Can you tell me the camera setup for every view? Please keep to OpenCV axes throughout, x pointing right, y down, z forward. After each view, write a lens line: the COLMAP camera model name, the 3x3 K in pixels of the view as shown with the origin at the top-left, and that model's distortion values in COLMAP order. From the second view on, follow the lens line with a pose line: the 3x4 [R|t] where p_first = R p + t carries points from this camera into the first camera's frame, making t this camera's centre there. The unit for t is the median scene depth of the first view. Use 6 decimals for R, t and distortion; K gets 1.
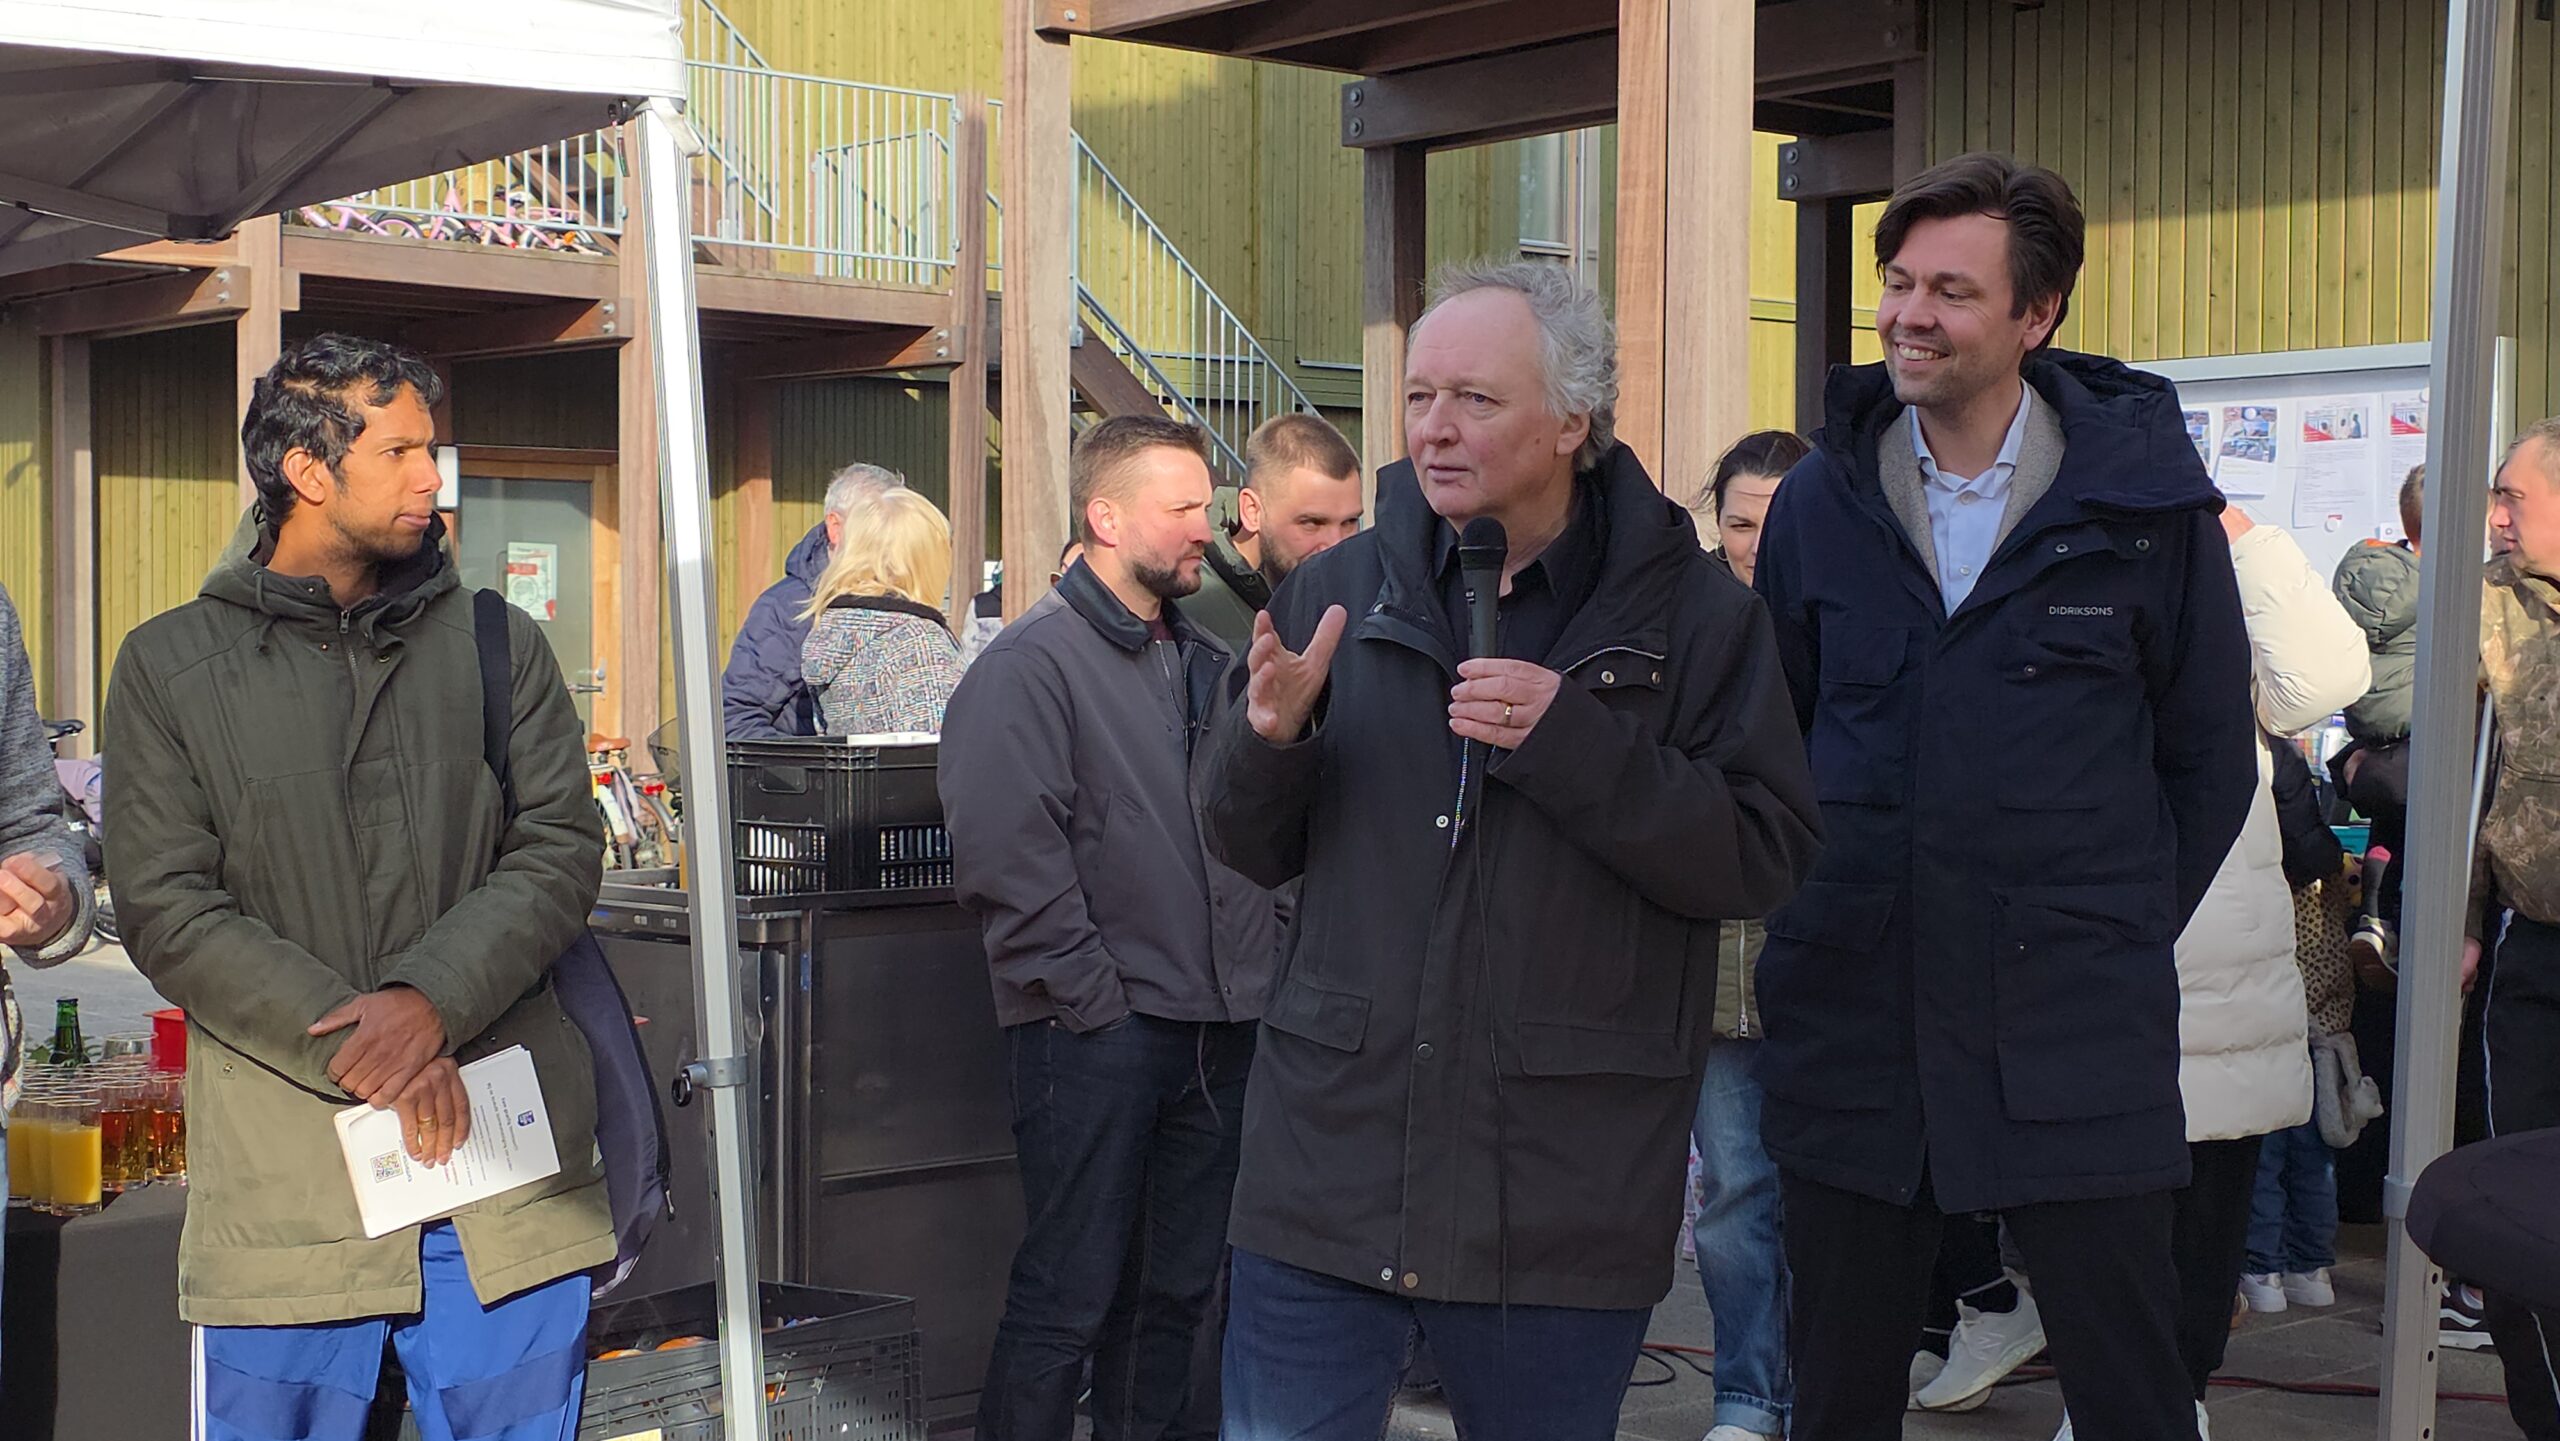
lens RADIAL K [[3701.5, 0, 1277.6], [0, 3701.5, 719.9], [0, 0, 1]] dist [0.103868, 0.000000]
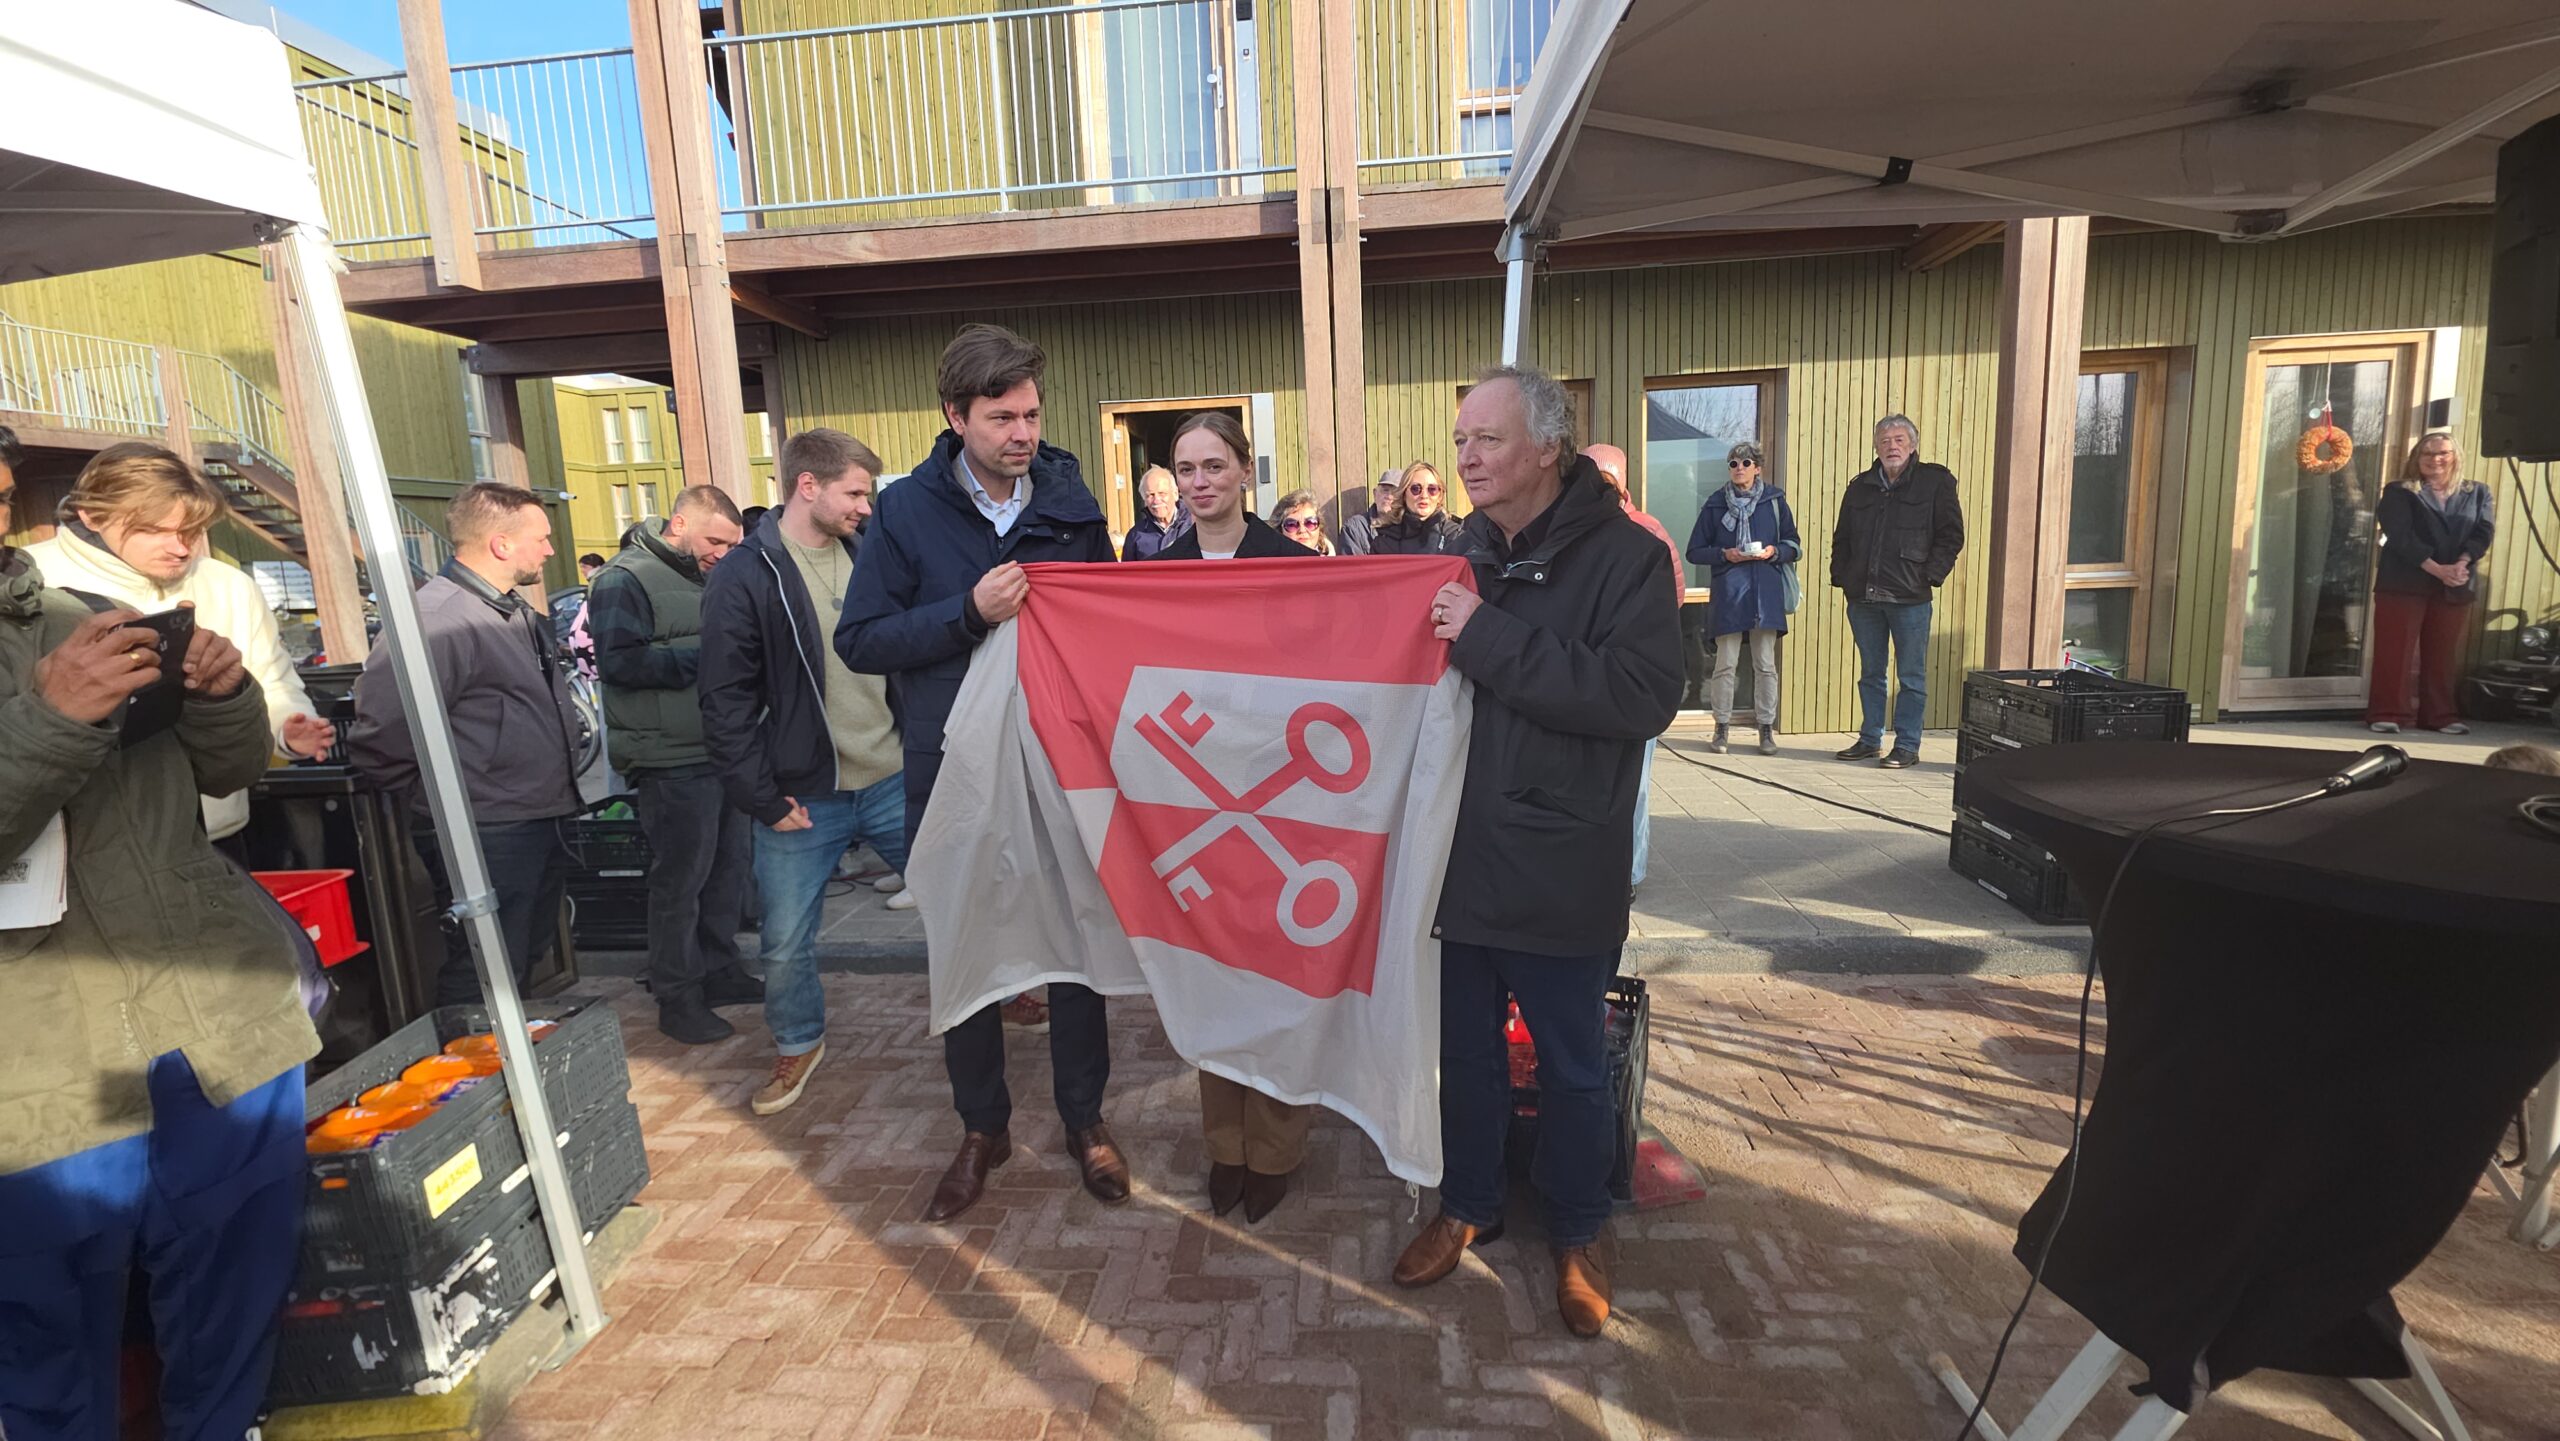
lens RADIAL K [[1000.7, 0, 1288.0], [0, 1000.7, 700.0], [0, 0, 1]] dist [0.012636, -0.007855]
pose [[0.716707, -0.132591, 0.684654, -0.090587], [0.055123, 0.989458, 0.133915, -0.012754], [-0.695193, -0.058238, 0.716460, 0.237482]]
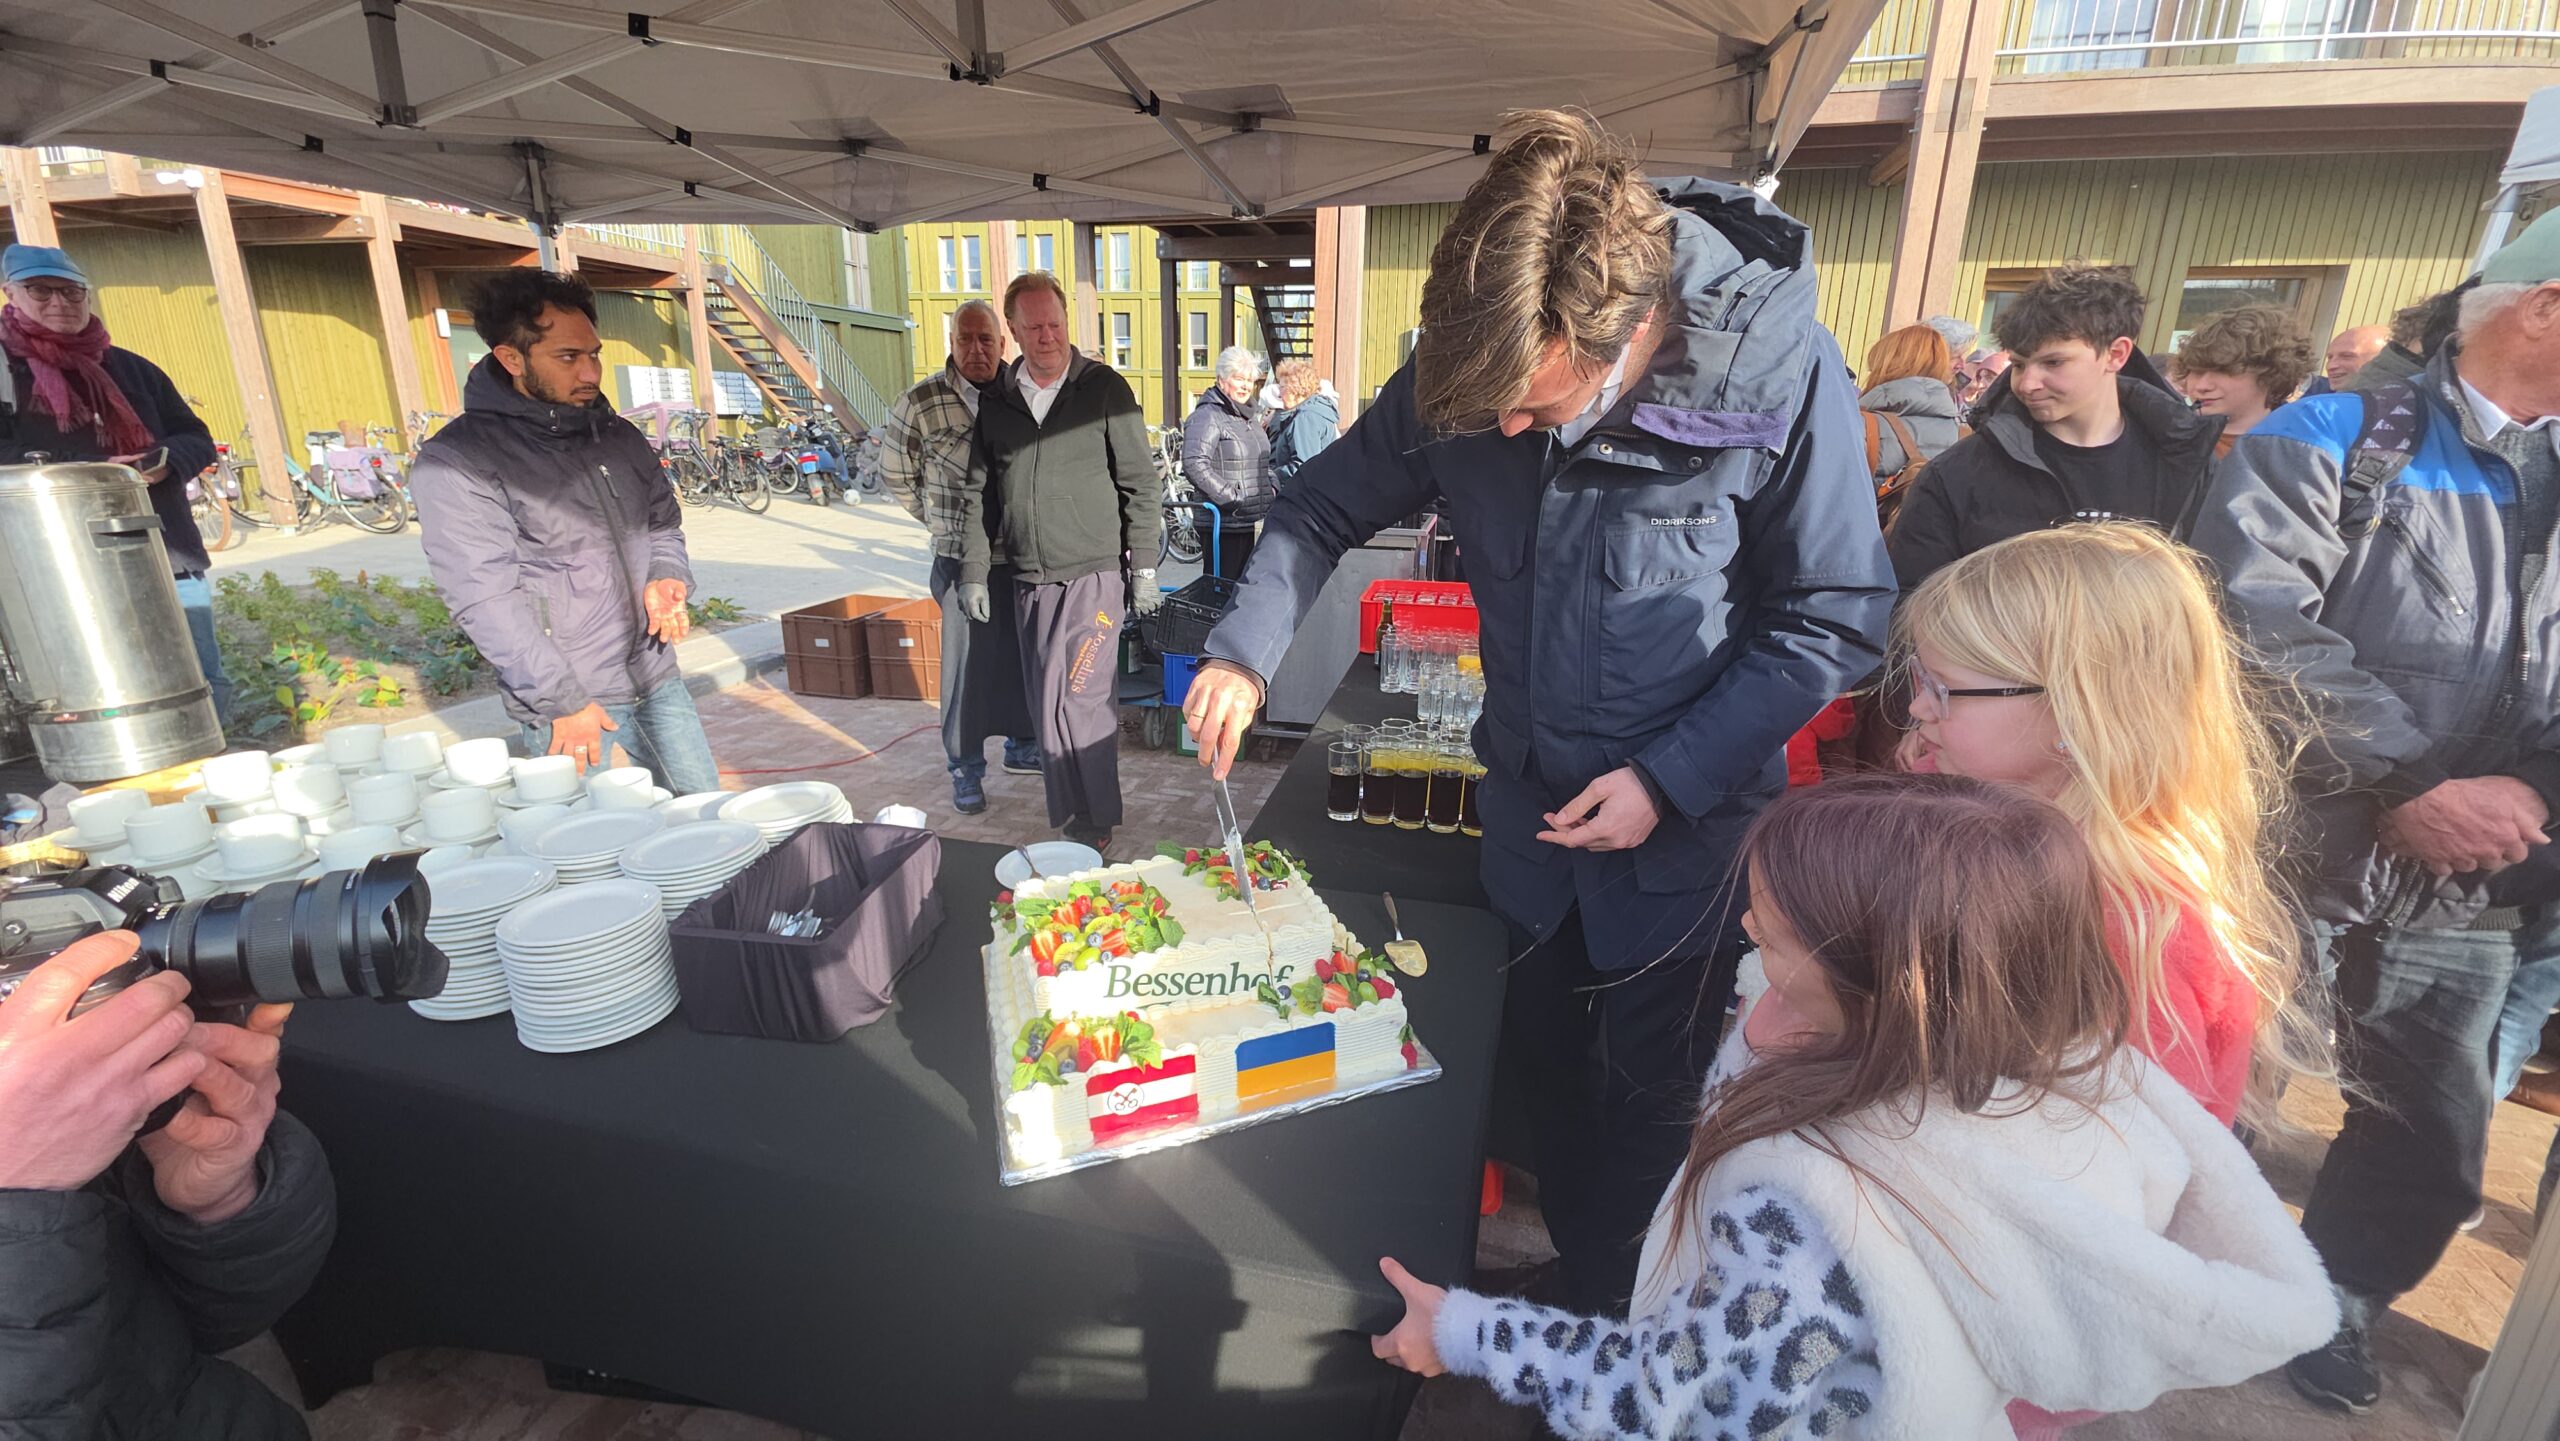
lens RADIAL K [[1000.7, 0, 1289.6], [0, 1000.7, 705.4], [0, 0, 1]] dist [0.012636, -0.007855]
pose [[0.821104, -0.144072, 0.552297, -0.384991], [-0.008475, 0.964436, 0.264182, -0.008820], [-0.570716, -0.221602, 0.790680, 0.303997]]
